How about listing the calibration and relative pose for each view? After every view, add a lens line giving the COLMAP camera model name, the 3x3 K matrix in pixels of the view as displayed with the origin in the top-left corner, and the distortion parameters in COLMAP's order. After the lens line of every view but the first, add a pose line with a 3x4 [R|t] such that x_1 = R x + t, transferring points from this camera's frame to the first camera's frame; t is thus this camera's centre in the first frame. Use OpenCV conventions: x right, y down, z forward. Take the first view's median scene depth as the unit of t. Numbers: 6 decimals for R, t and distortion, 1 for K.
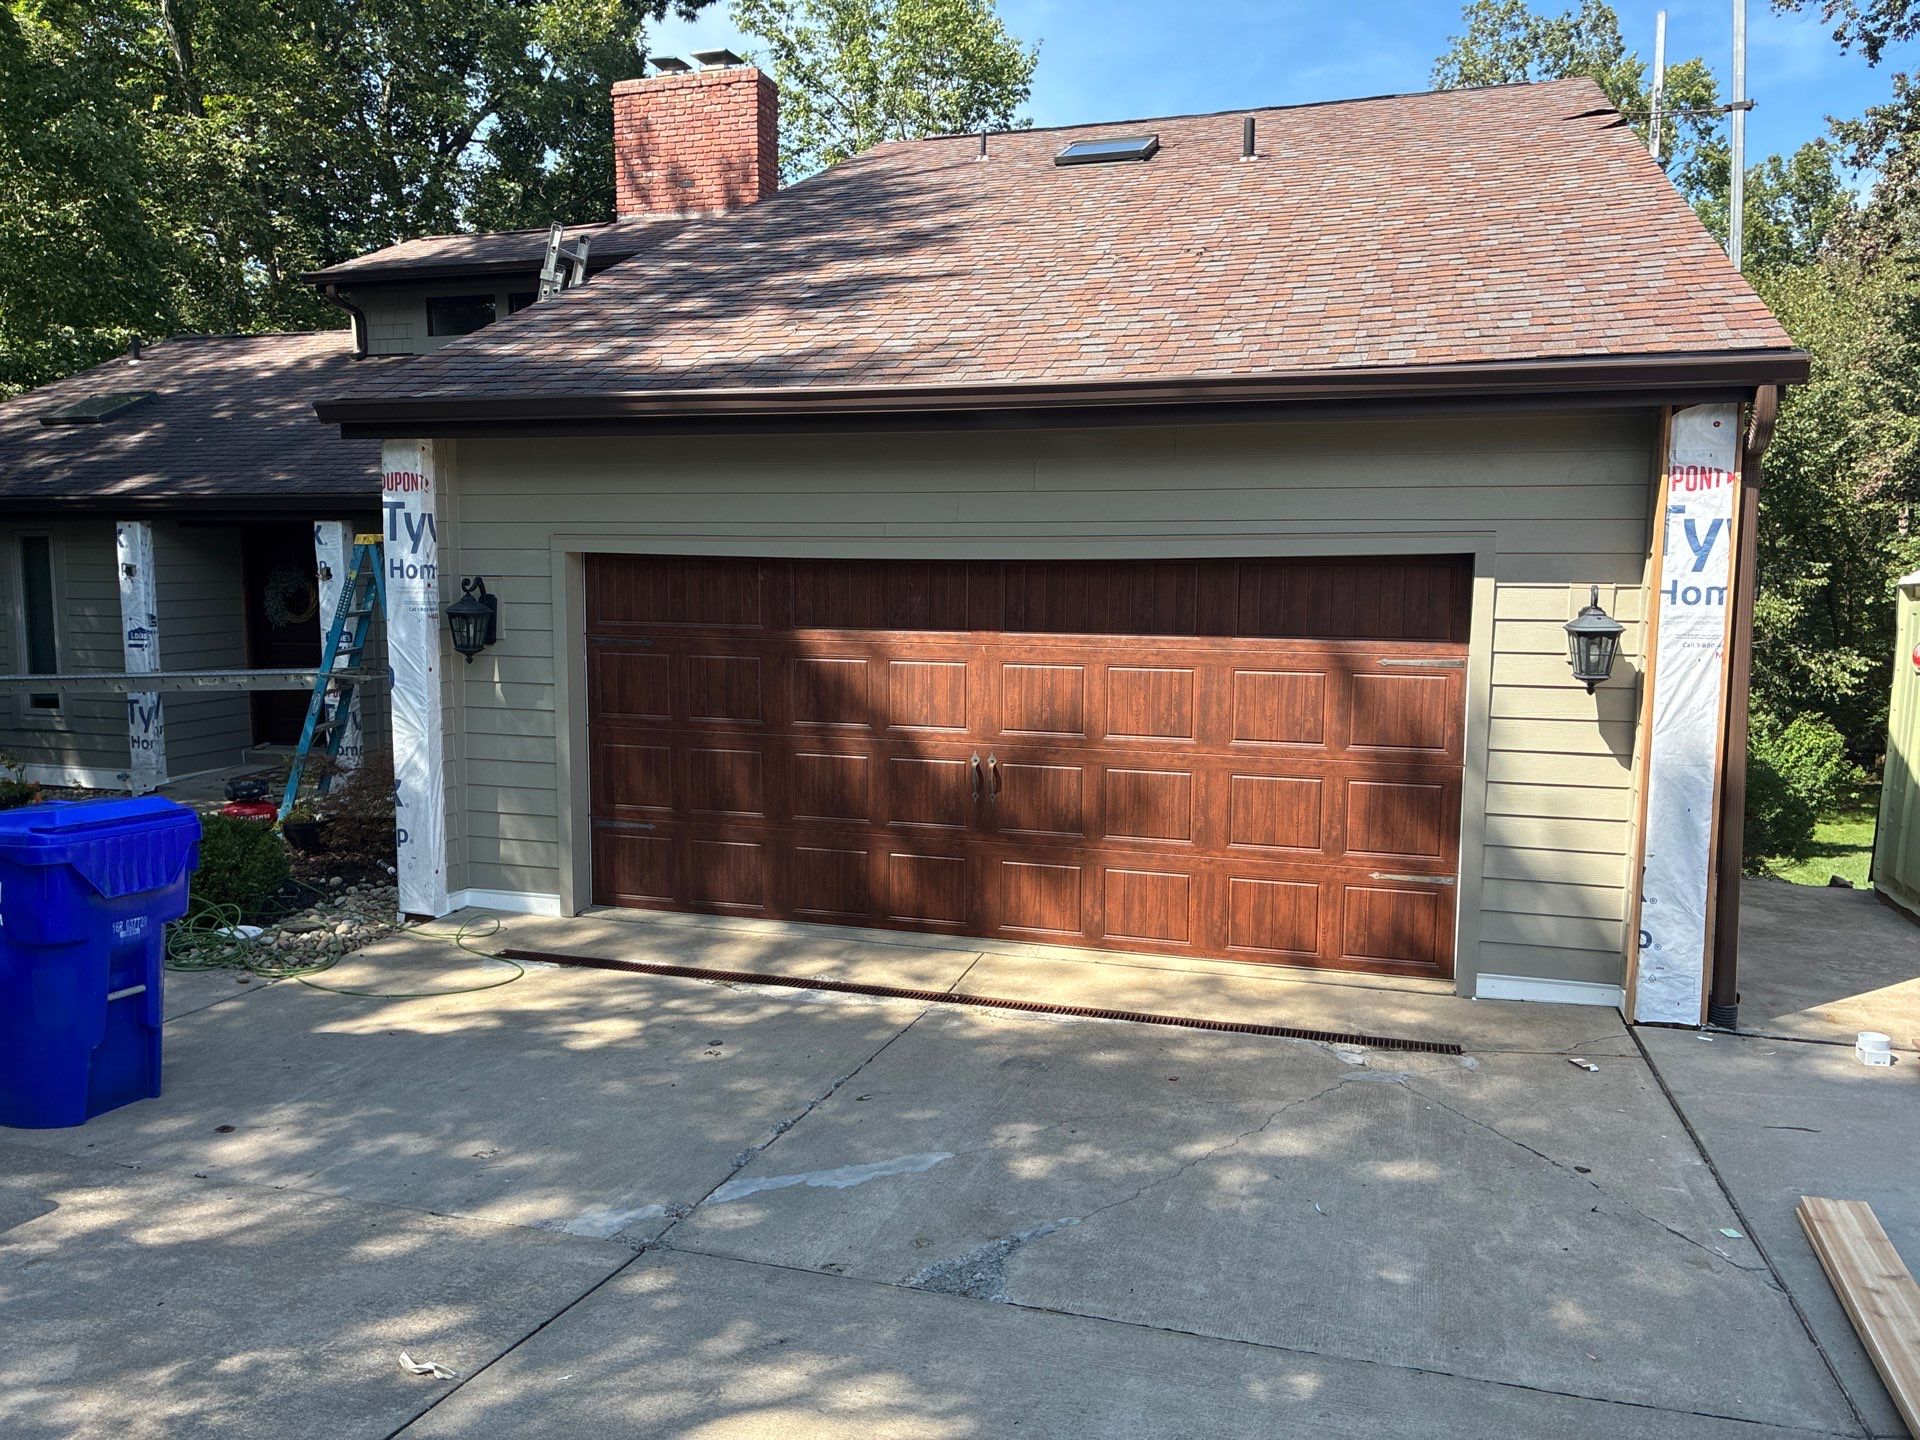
lens RADIAL K [[1475.5, 0, 979.4], [0, 1475.5, 737.4], [0, 0, 1]] dist [0.054417, -0.089732]
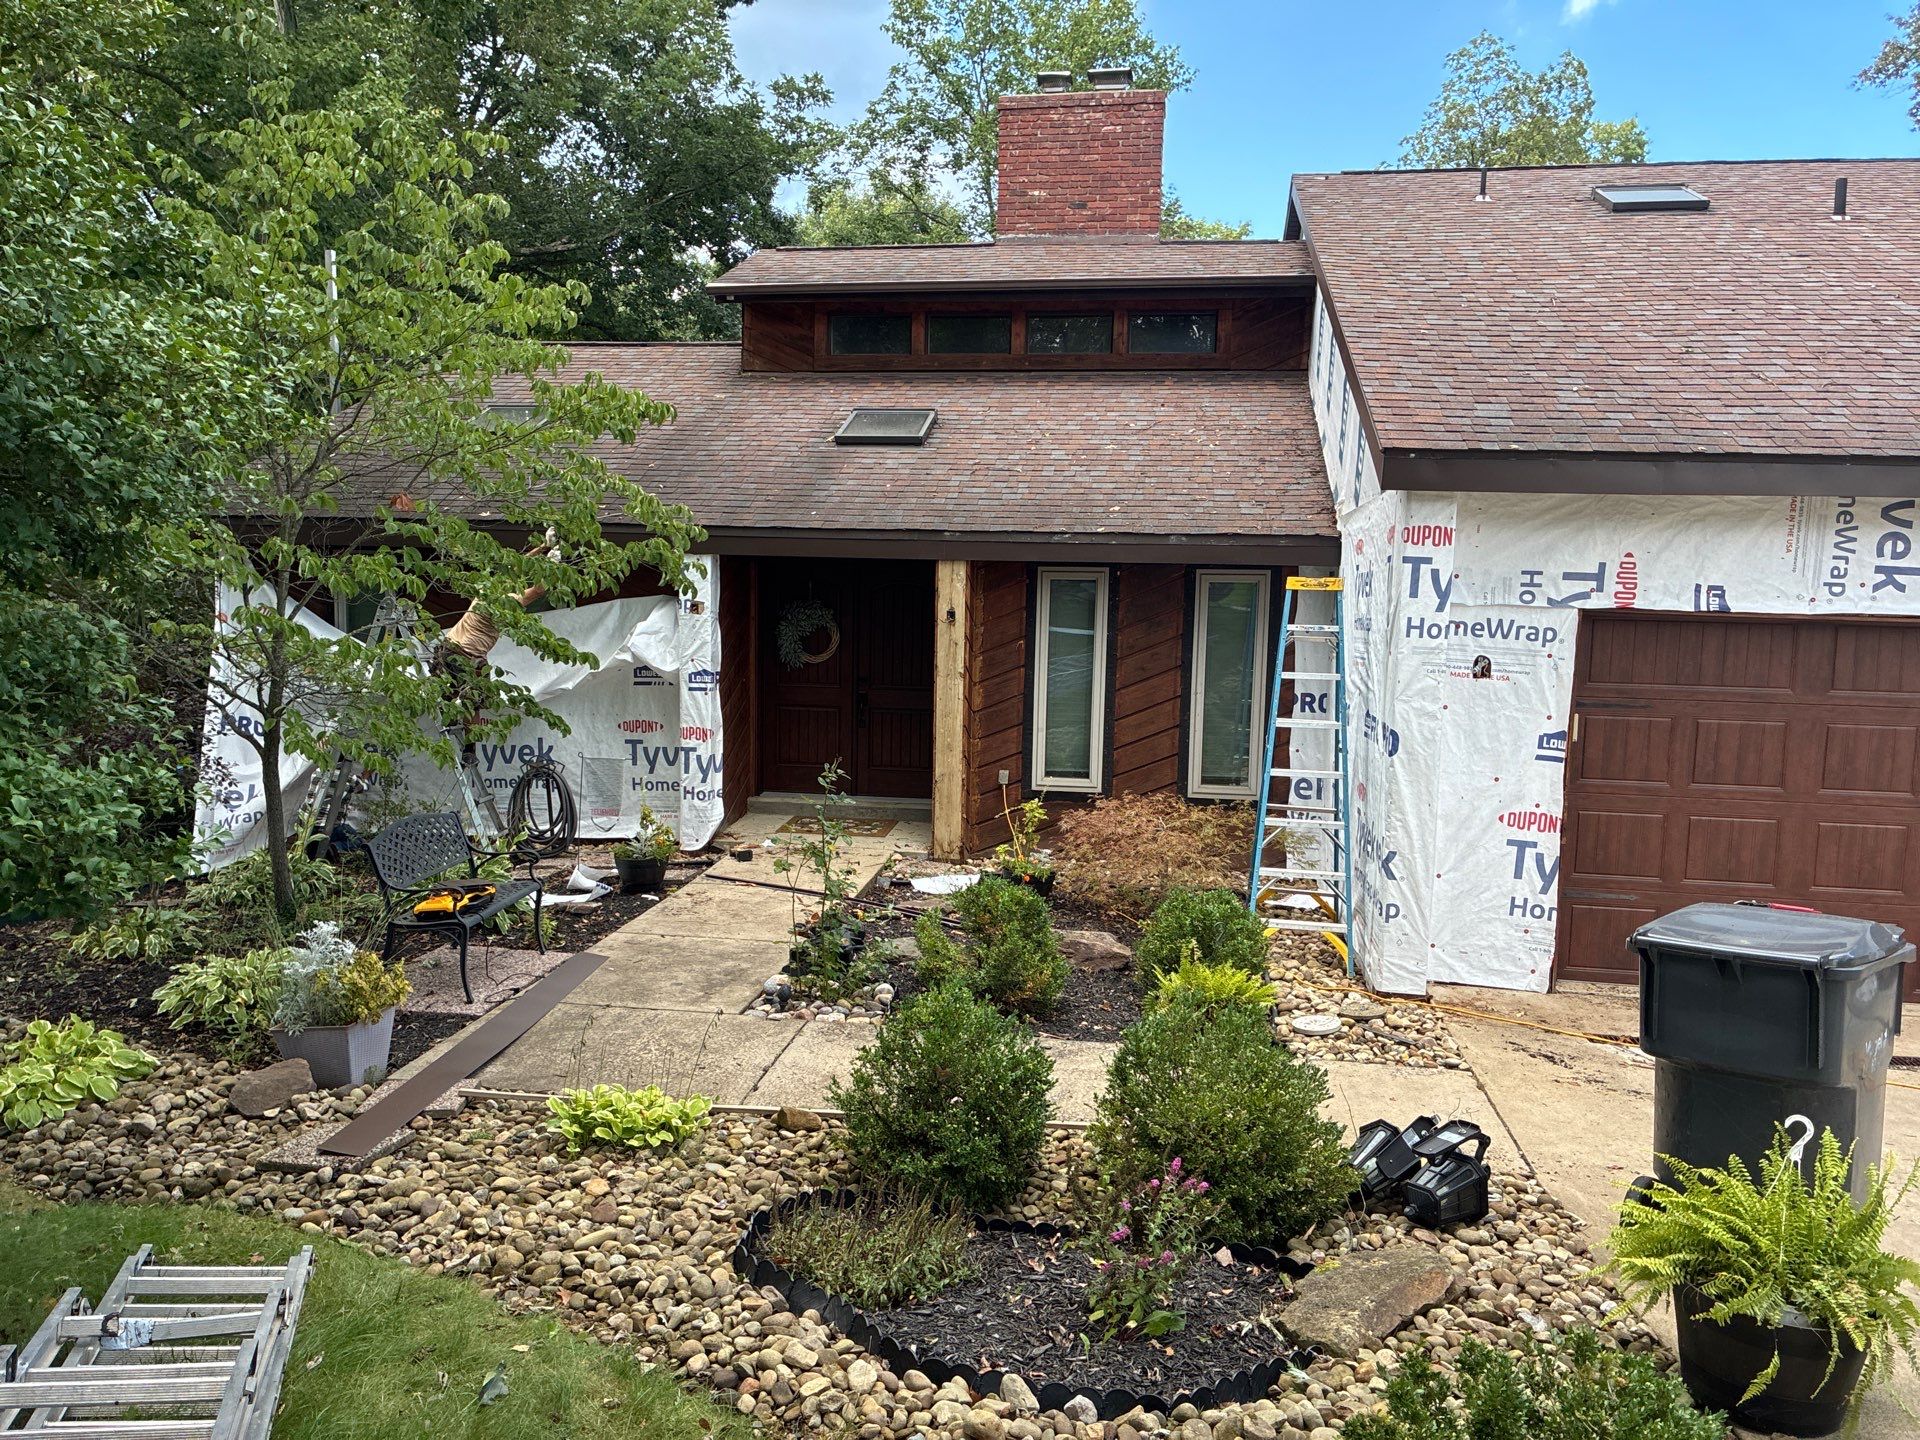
lens RADIAL K [[1475.5, 0, 979.4], [0, 1475.5, 737.4], [0, 0, 1]] dist [0.054417, -0.089732]
pose [[0.991120, 0.000391, 0.132971, -0.868956], [0.000766, 0.999962, -0.008647, -0.040379], [-0.132969, 0.008672, 0.991082, 0.122732]]
